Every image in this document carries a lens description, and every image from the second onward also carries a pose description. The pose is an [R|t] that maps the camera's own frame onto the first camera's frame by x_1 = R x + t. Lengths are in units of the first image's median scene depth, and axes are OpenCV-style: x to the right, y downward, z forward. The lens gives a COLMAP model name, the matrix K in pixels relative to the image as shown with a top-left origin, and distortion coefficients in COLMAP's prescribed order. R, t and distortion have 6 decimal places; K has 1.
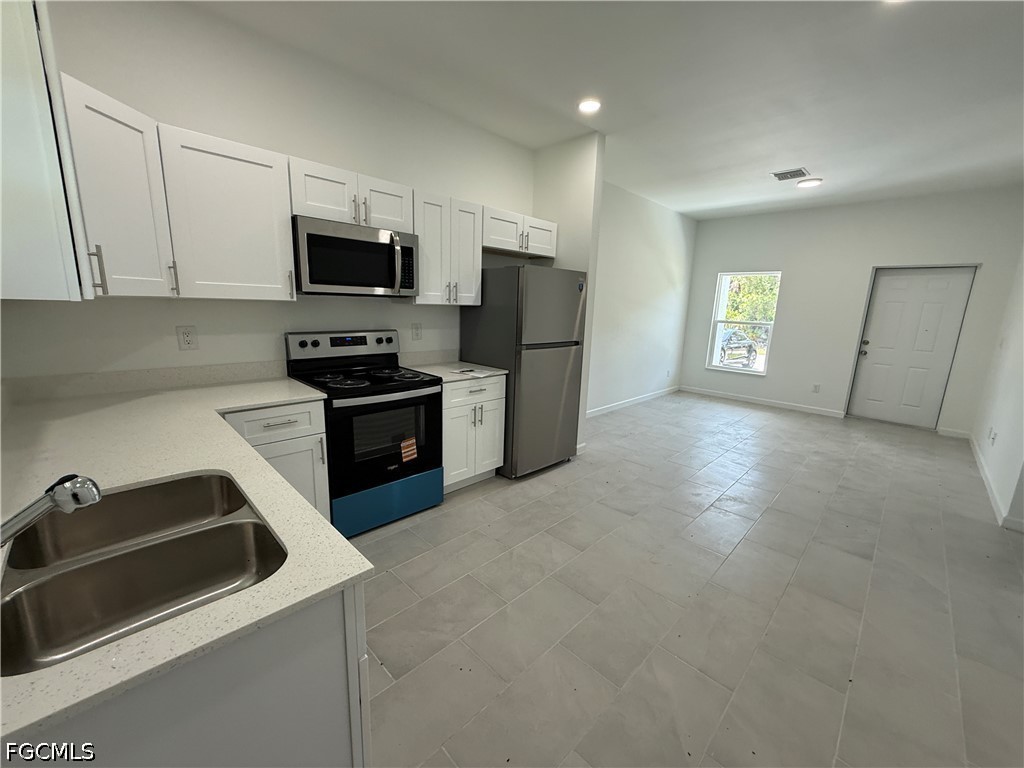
lens RADIAL K [[406.3, 0, 512.0], [0, 406.3, 384.0], [0, 0, 1]] dist [0.008404, 0.000022]
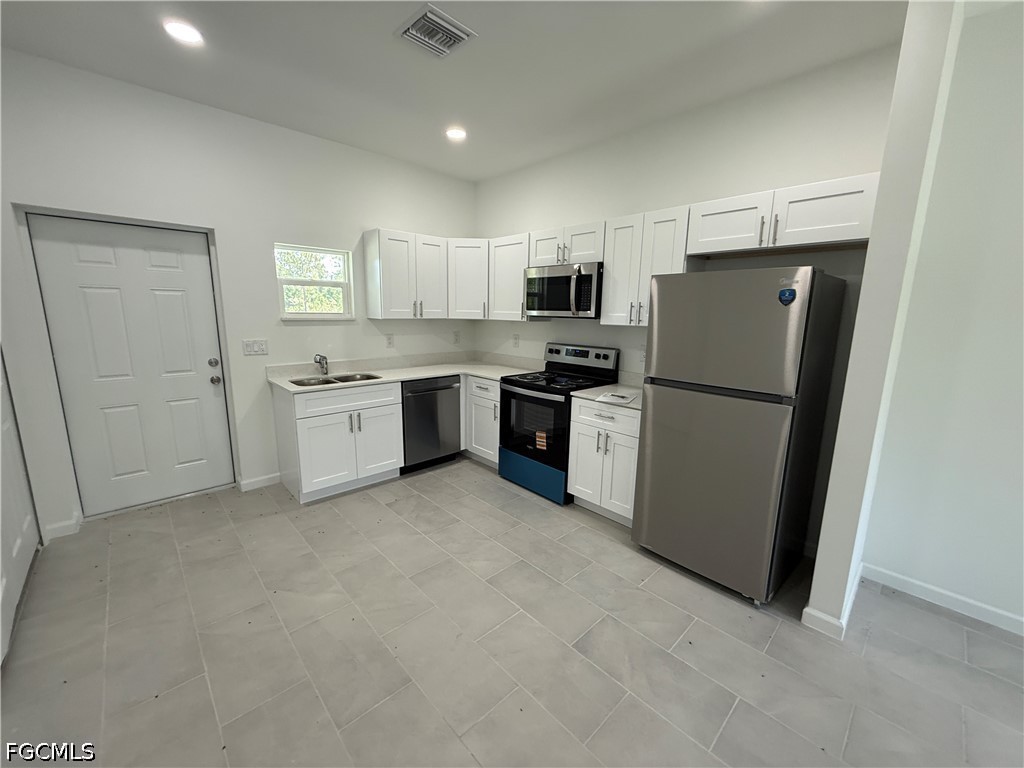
lens RADIAL K [[409.3, 0, 512.2], [0, 409.3, 387.7], [0, 0, 1]] dist [0.002534, -0.000082]
pose [[-0.030480, 0.148311, -0.988471, 0.926086], [-0.218721, 0.963974, 0.151380, -0.156473], [0.975311, 0.220813, 0.003057, 0.852124]]
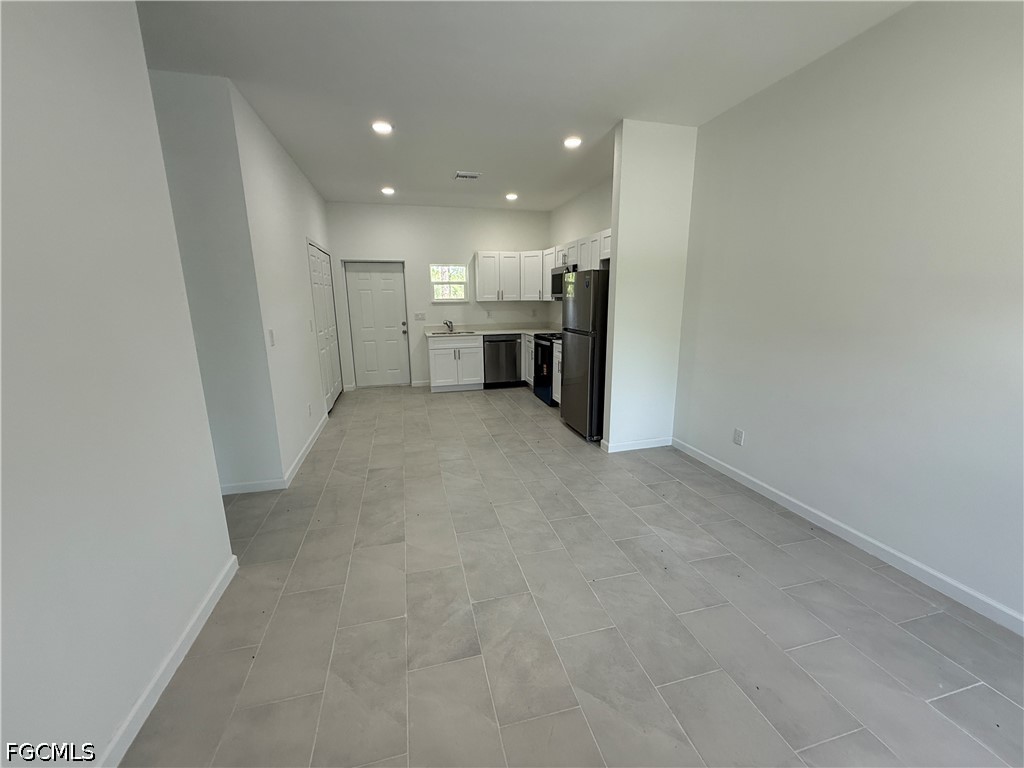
lens RADIAL K [[409.3, 0, 512.2], [0, 409.3, 387.7], [0, 0, 1]] dist [0.002534, -0.000082]
pose [[-0.502070, 0.156303, -0.850585, 1.622570], [-0.181724, 0.942507, 0.280459, -0.309566], [0.845519, 0.295382, -0.444800, 1.781471]]
